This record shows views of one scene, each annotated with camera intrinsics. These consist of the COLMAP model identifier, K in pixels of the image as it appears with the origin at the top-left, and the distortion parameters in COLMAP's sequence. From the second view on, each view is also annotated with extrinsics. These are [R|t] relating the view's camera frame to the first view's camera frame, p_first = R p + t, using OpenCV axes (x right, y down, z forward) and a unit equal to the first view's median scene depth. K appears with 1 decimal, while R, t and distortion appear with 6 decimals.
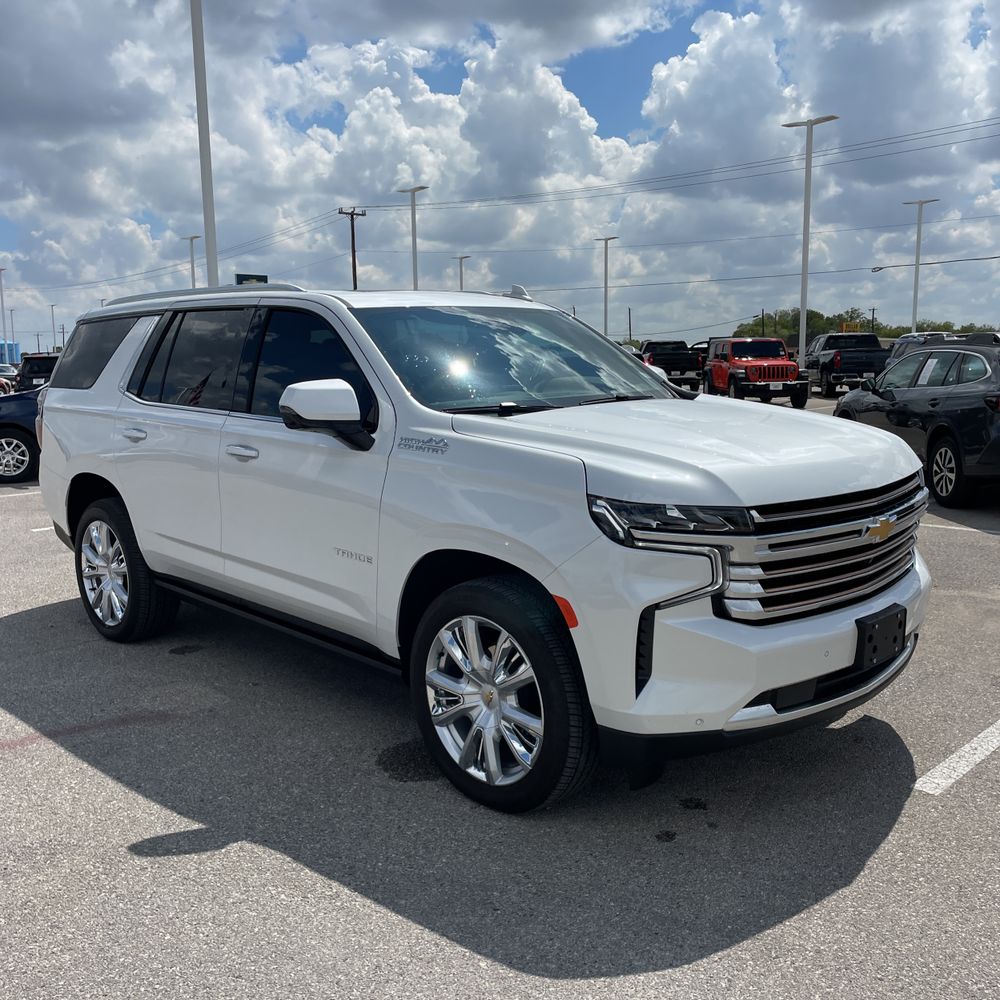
lens RADIAL K [[996.2, 0, 498.0], [0, 996.2, 496.0], [0, 0, 1]] dist [0.085272, -0.122674]
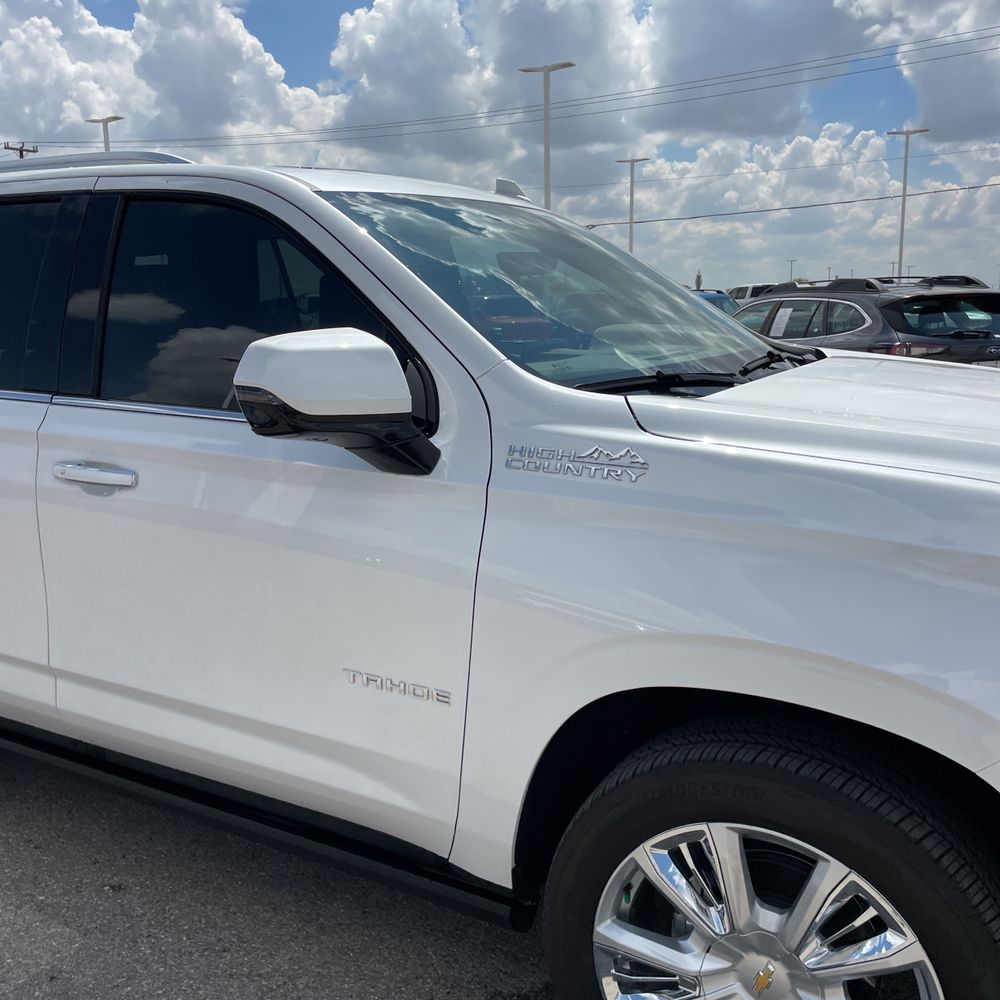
lens RADIAL K [[1002.7, 0, 488.8], [0, 1002.7, 481.6], [0, 0, 1]] dist [0.090070, -0.133899]
pose [[0.960131, -0.049444, 0.275144, -0.238229], [0.042091, 0.998583, 0.032568, -0.056842], [-0.276364, -0.019688, 0.960851, 0.519987]]
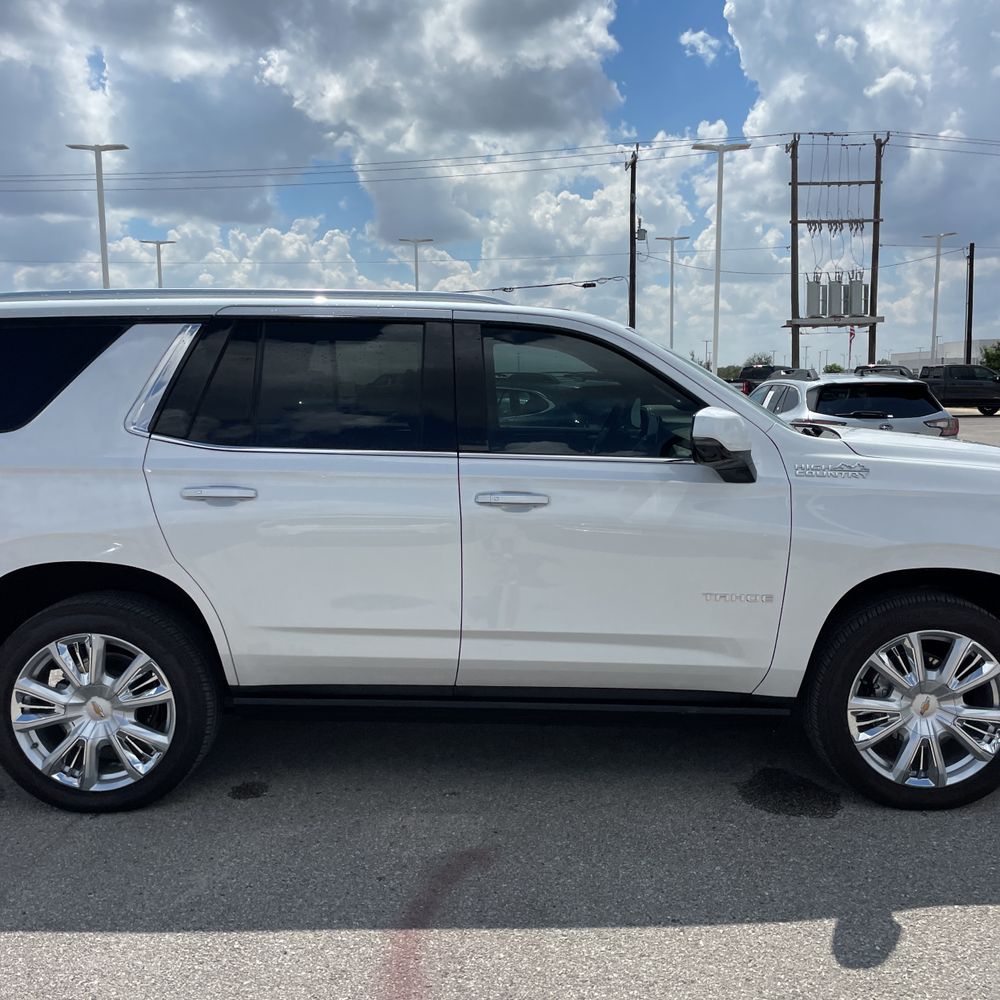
lens RADIAL K [[1009.6, 0, 495.2], [0, 1009.6, 500.2], [0, 0, 1]] dist [0.085243, -0.117422]
pose [[0.706831, -0.071687, 0.703740, -0.977060], [0.095168, 0.995444, 0.005816, -0.057554], [-0.700951, 0.062862, 0.710433, 0.496088]]
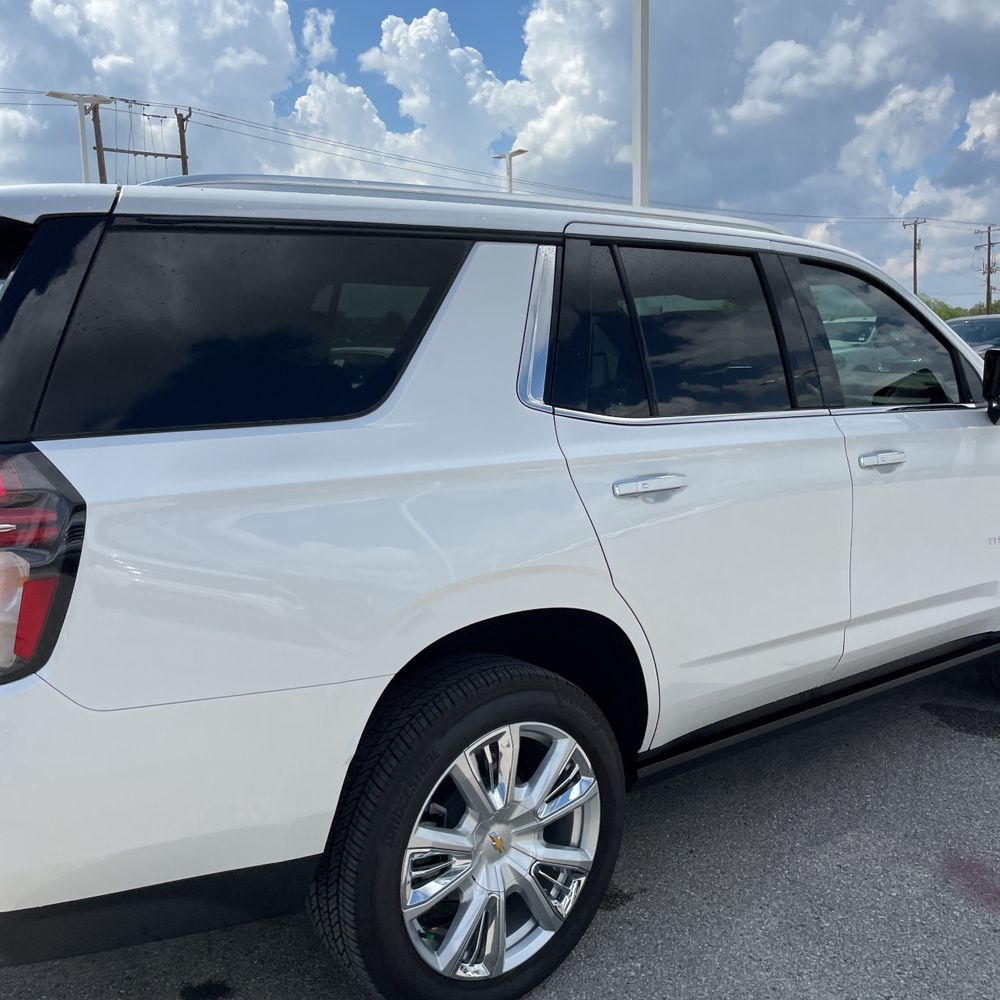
lens RADIAL K [[1009.6, 0, 495.2], [0, 1009.6, 500.2], [0, 0, 1]] dist [0.085243, -0.117422]
pose [[0.096760, -0.134602, 0.986164, -1.160756], [0.161112, 0.979865, 0.117935, -0.169837], [-0.982181, 0.147471, 0.116498, 1.384987]]
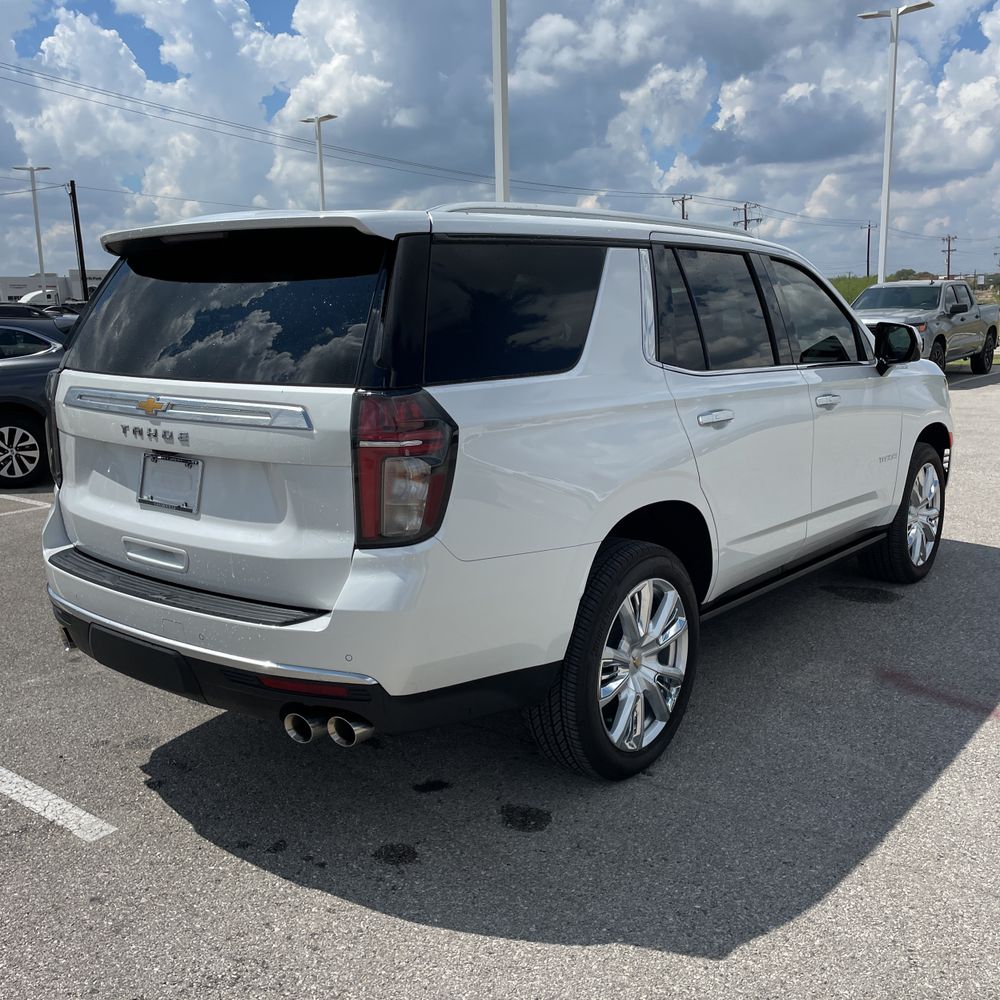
lens RADIAL K [[1009.6, 0, 495.2], [0, 1009.6, 500.2], [0, 0, 1]] dist [0.085243, -0.117422]
pose [[-0.118993, -0.167450, 0.978673, -1.431115], [0.157868, 0.969947, 0.185152, -0.220828], [-0.980264, 0.176533, -0.088982, 1.670689]]
